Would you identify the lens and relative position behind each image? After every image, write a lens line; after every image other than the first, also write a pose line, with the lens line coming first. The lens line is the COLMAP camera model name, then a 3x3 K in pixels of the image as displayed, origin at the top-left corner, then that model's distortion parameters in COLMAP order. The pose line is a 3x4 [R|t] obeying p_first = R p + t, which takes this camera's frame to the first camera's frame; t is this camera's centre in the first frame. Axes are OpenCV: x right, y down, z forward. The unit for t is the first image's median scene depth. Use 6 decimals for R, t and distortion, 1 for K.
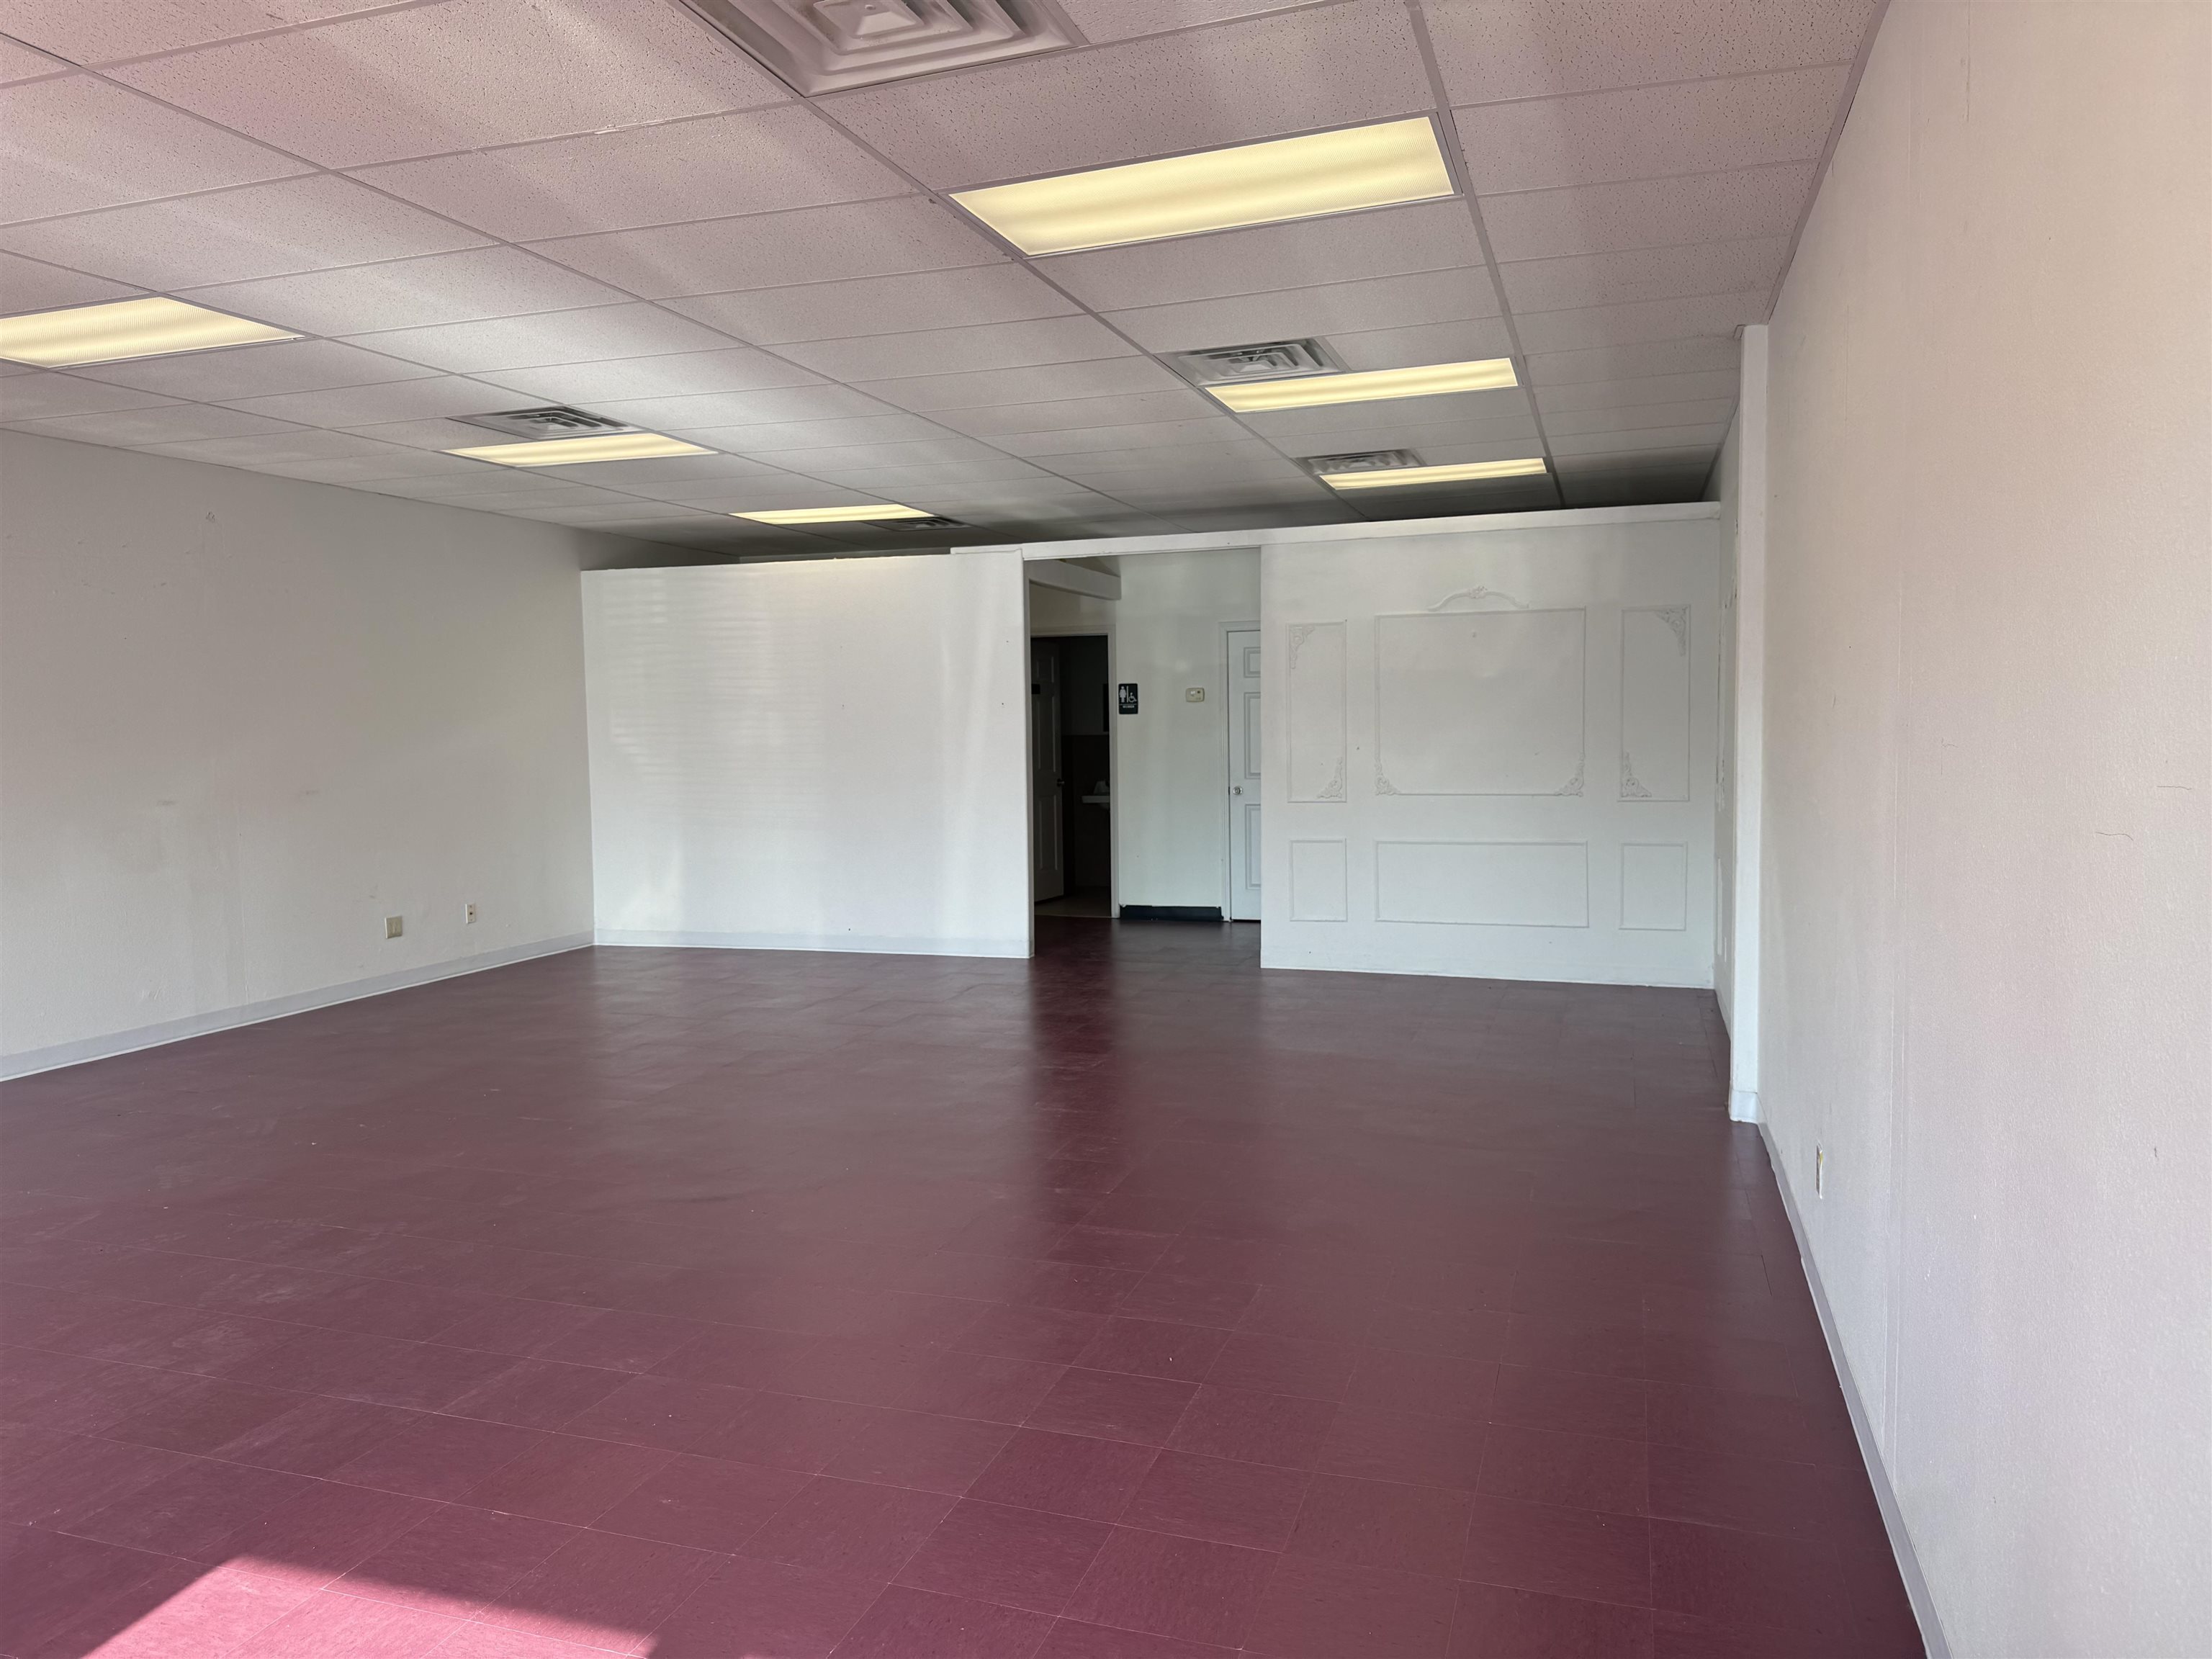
lens RADIAL K [[1548.2, 0, 1097.8], [0, 1548.2, 834.9], [0, 0, 1]] dist [0.077408, -0.093819]
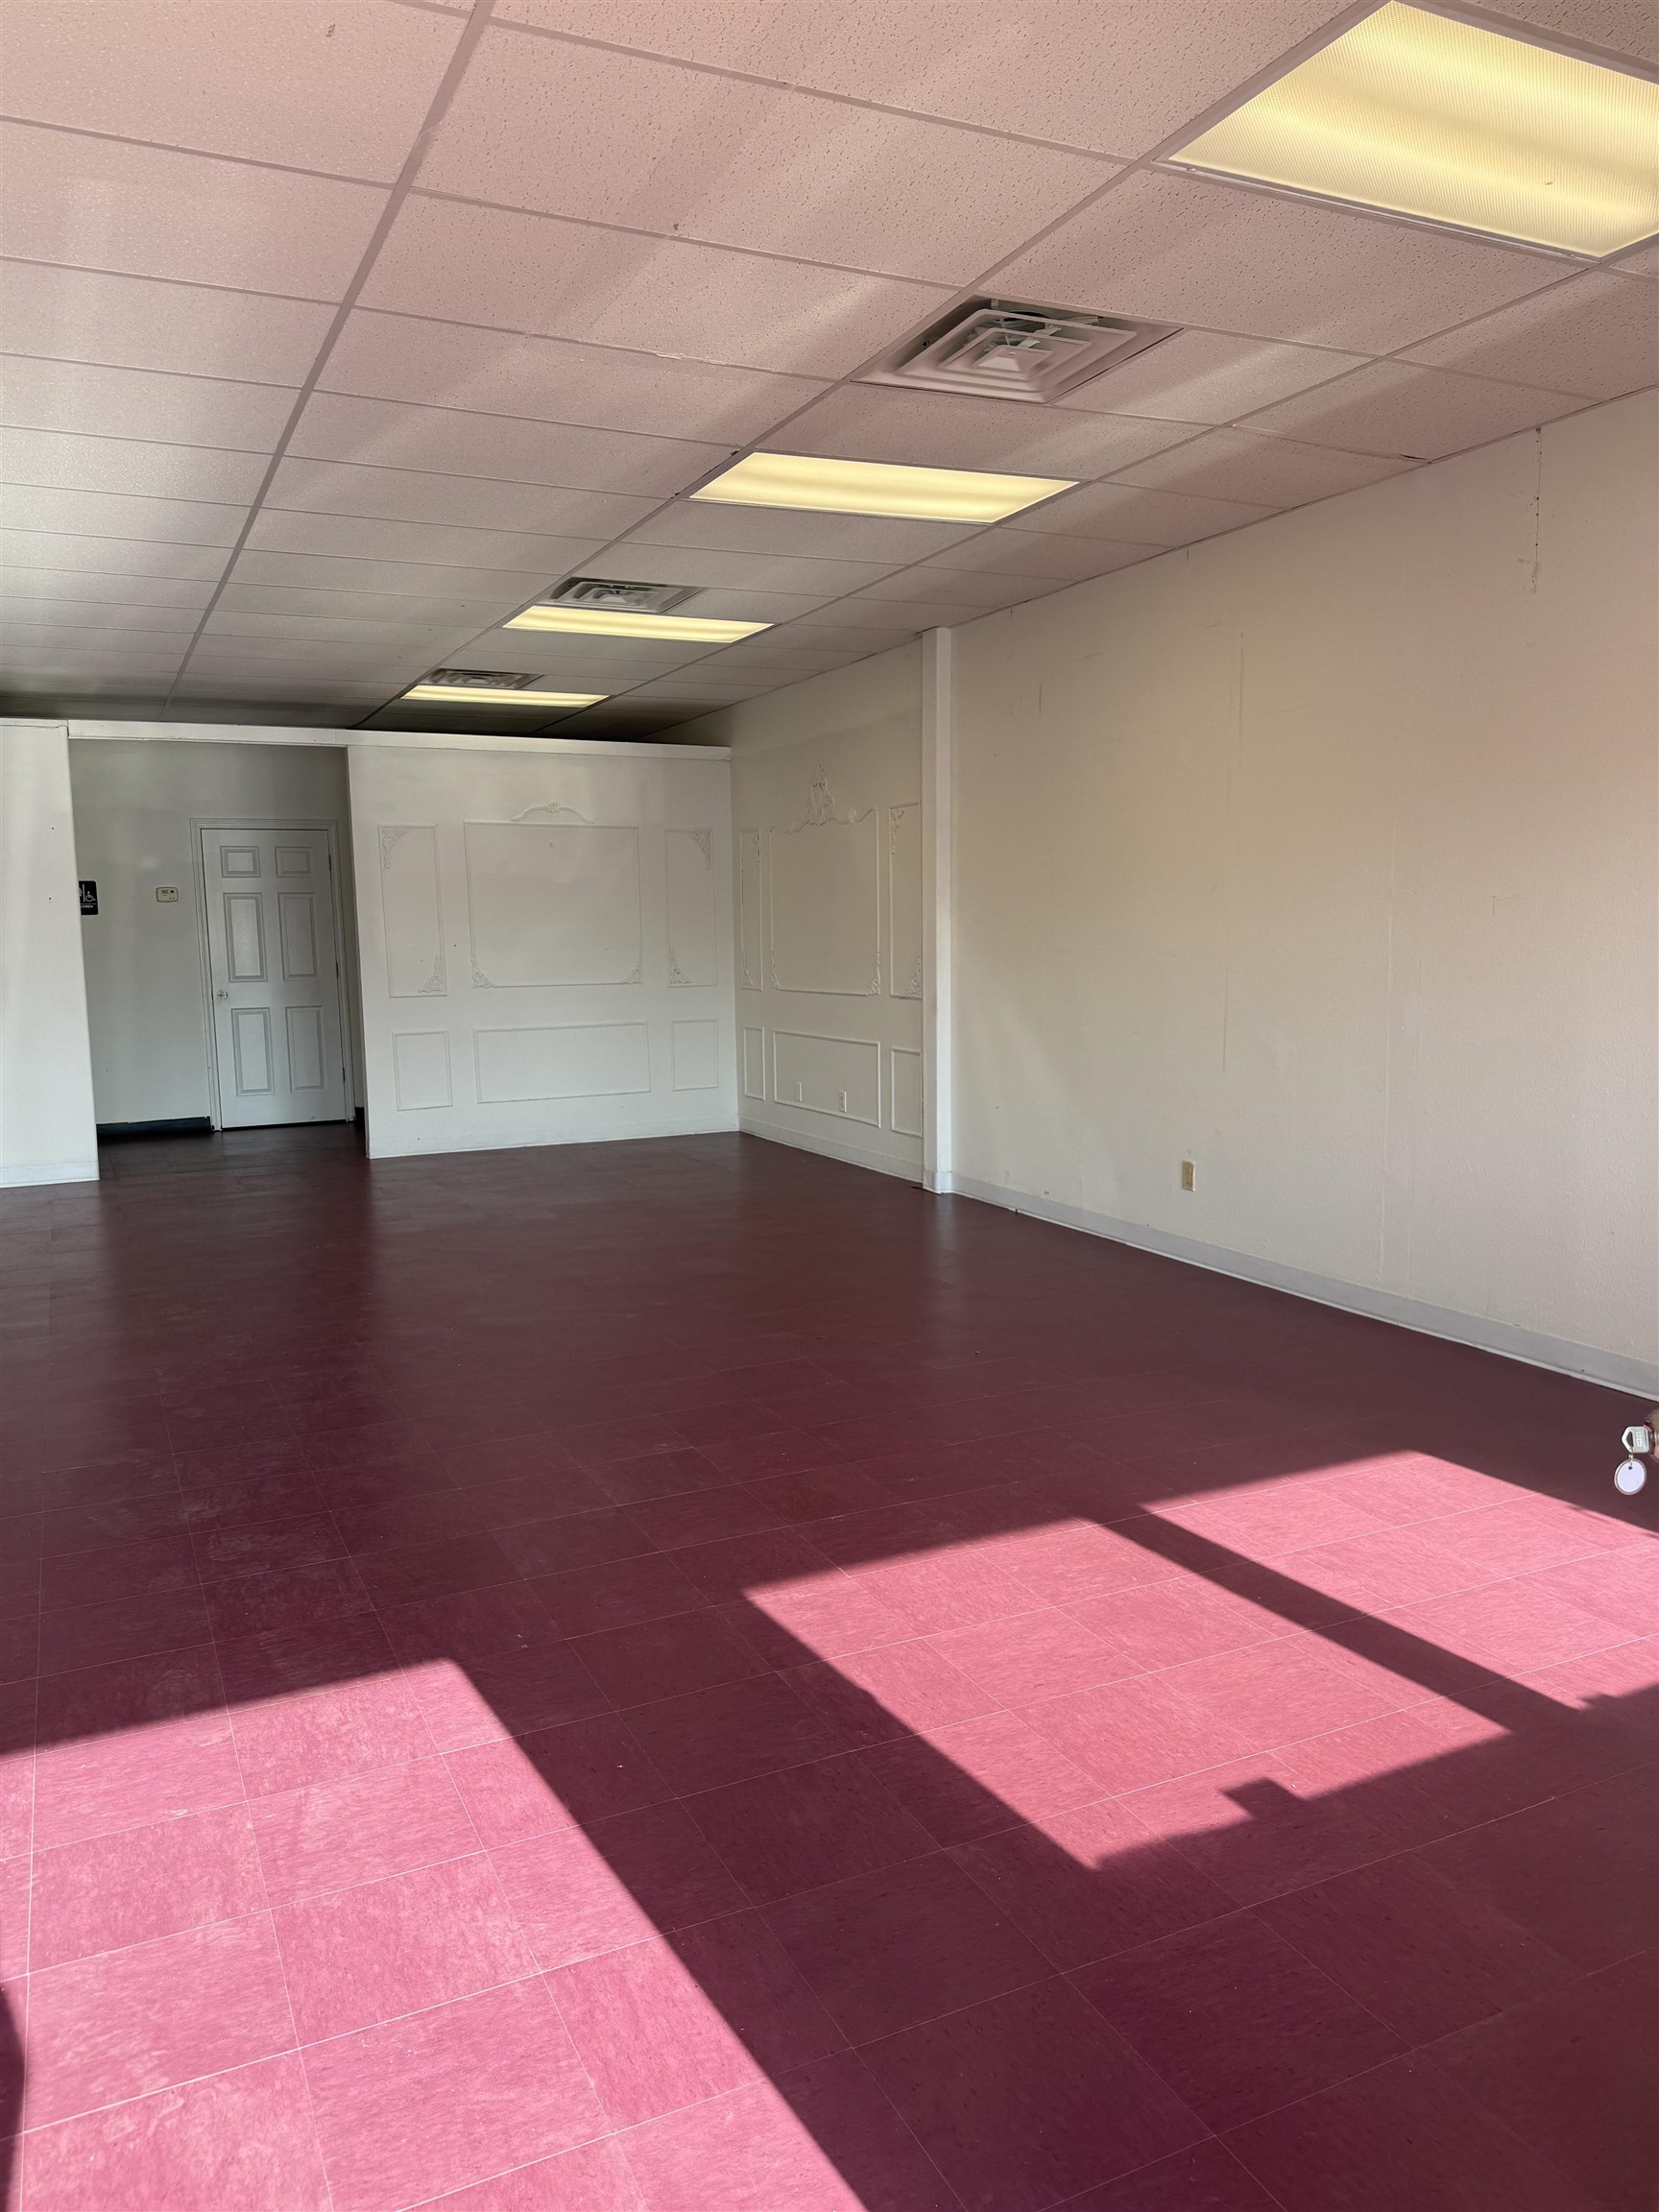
lens RADIAL K [[1548.2, 0, 827.6], [0, 1548.2, 1121.7], [0, 0, 1]] dist [0.077408, -0.093819]
pose [[0.709792, -0.084341, 0.699344, -0.453764], [0.057526, 0.996430, 0.061783, 0.016020], [-0.702059, -0.003623, 0.712110, 0.048061]]
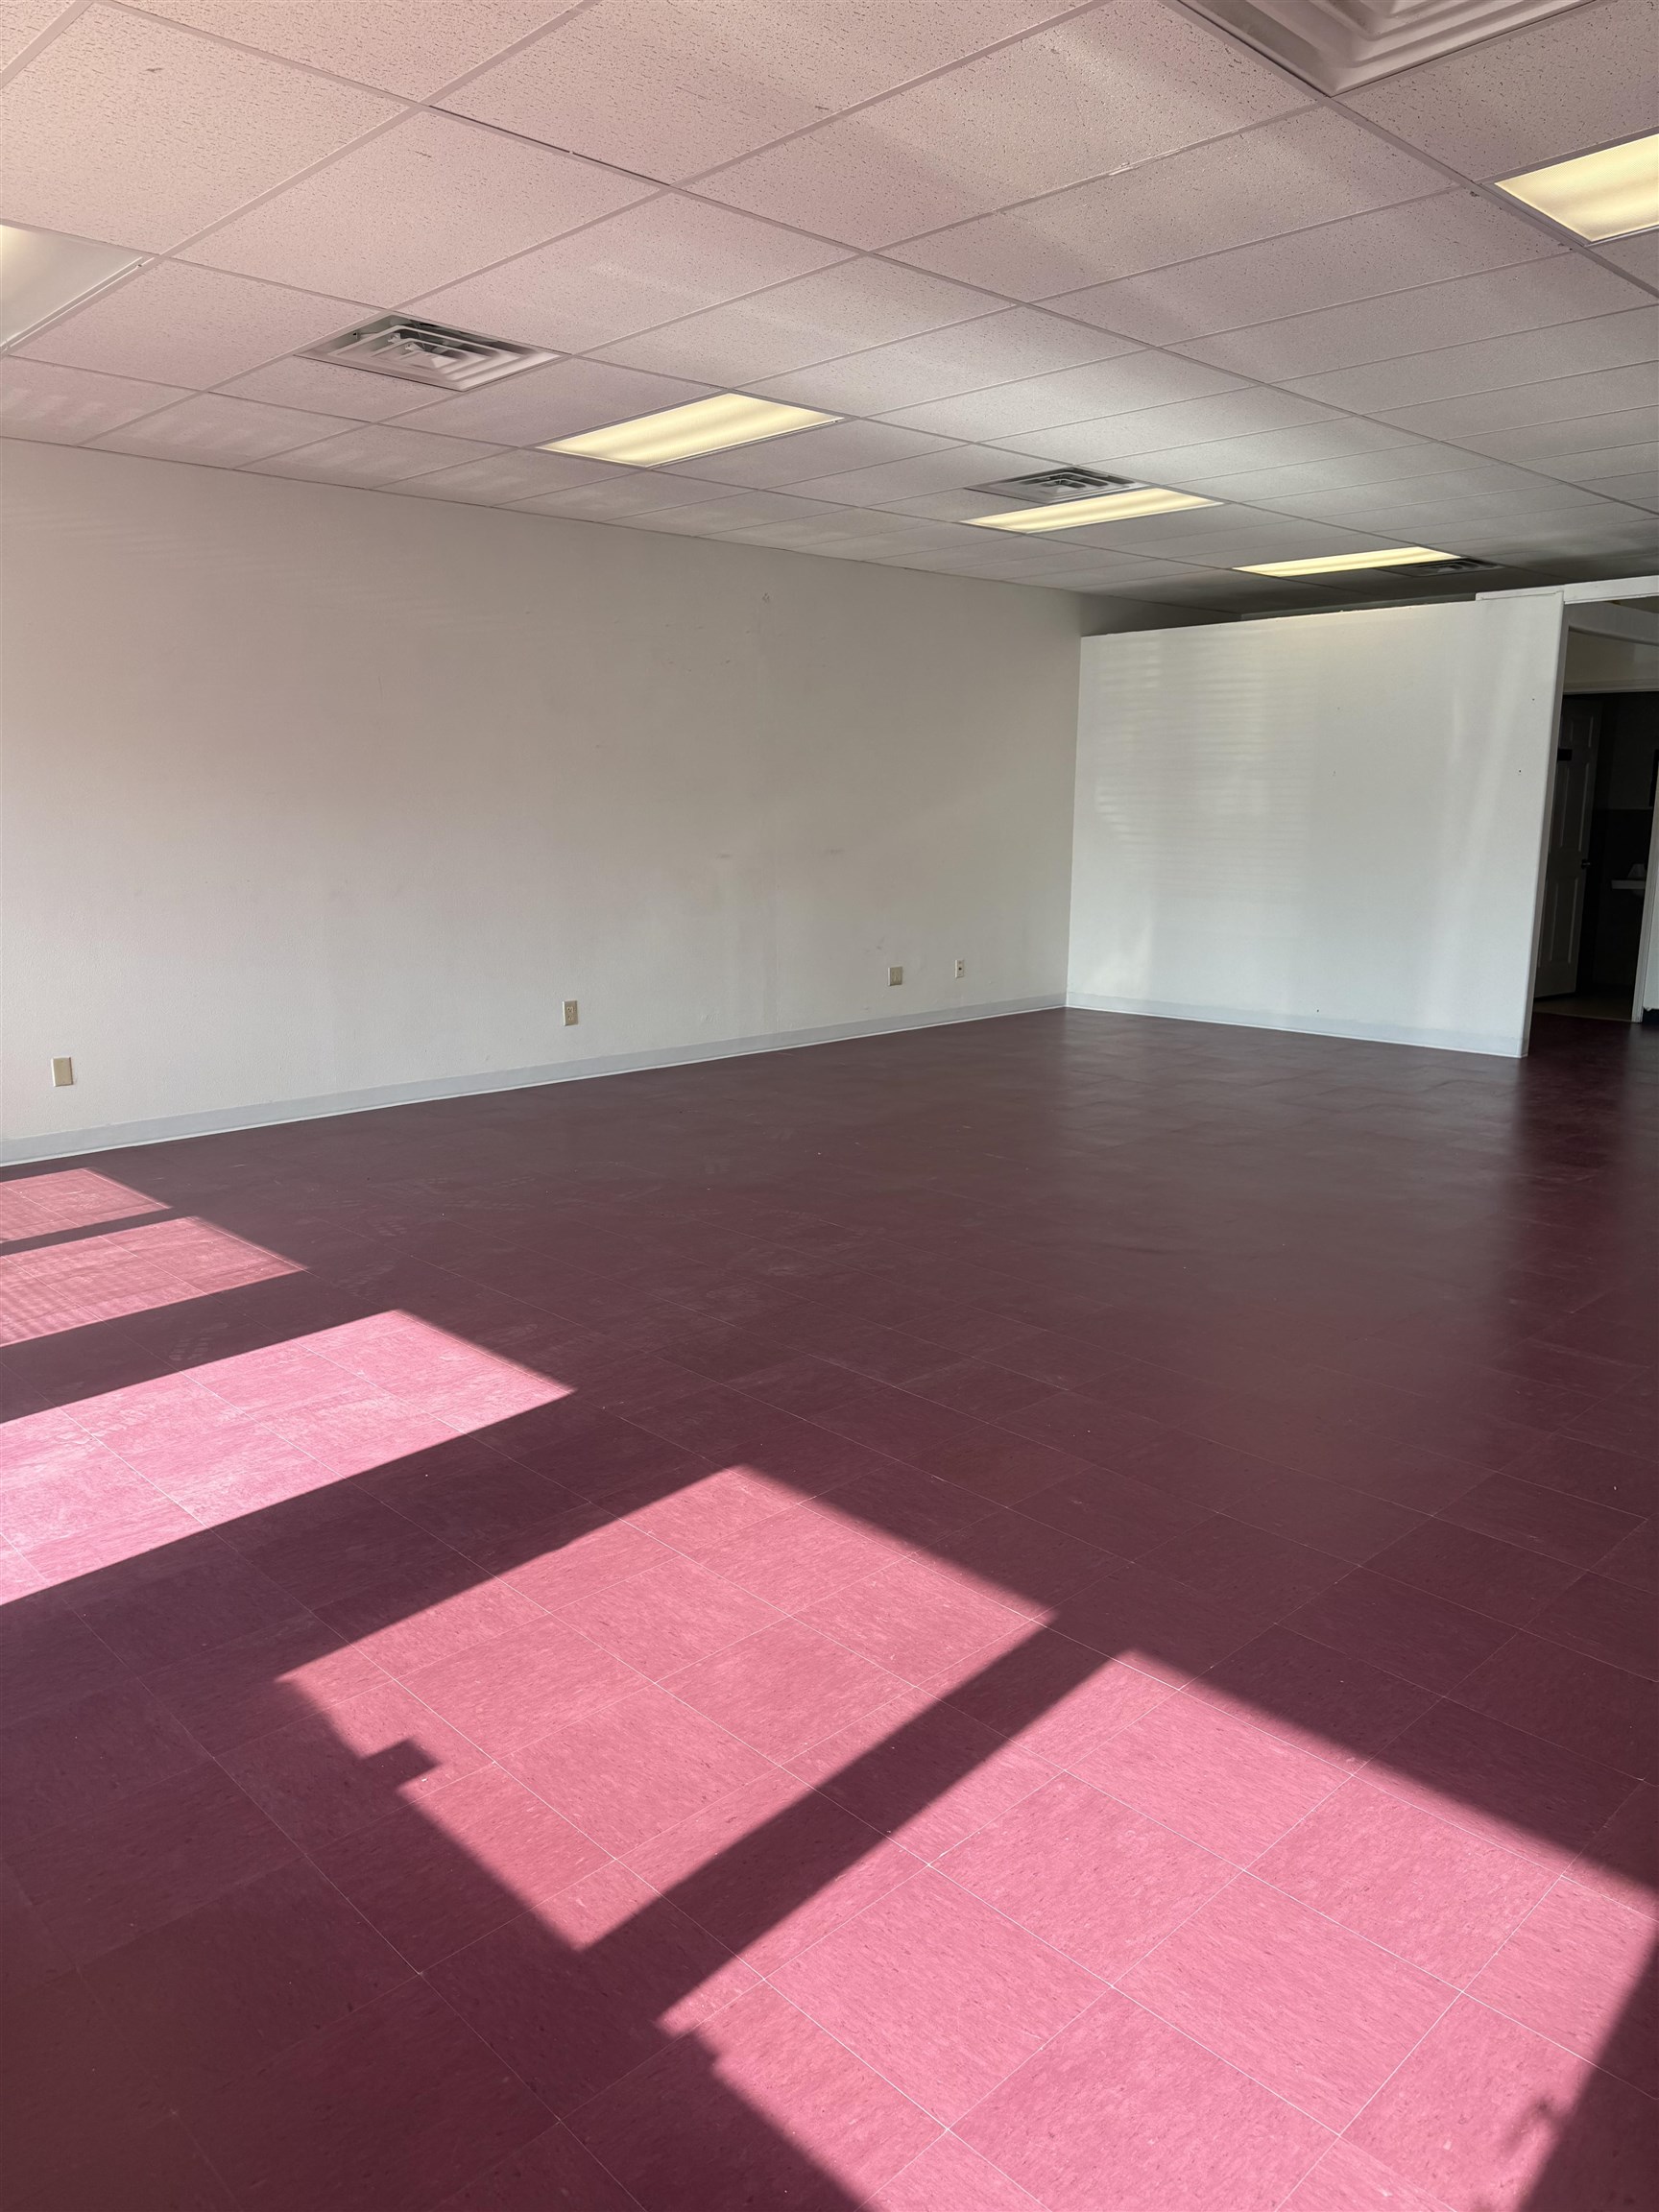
lens RADIAL K [[1548.2, 0, 827.6], [0, 1548.2, 1121.7], [0, 0, 1]] dist [0.077408, -0.093819]
pose [[0.889215, 0.109705, -0.444142, 0.010577], [-0.048804, 0.988030, 0.146337, 0.002904], [0.454879, -0.108449, 0.883925, -0.008879]]
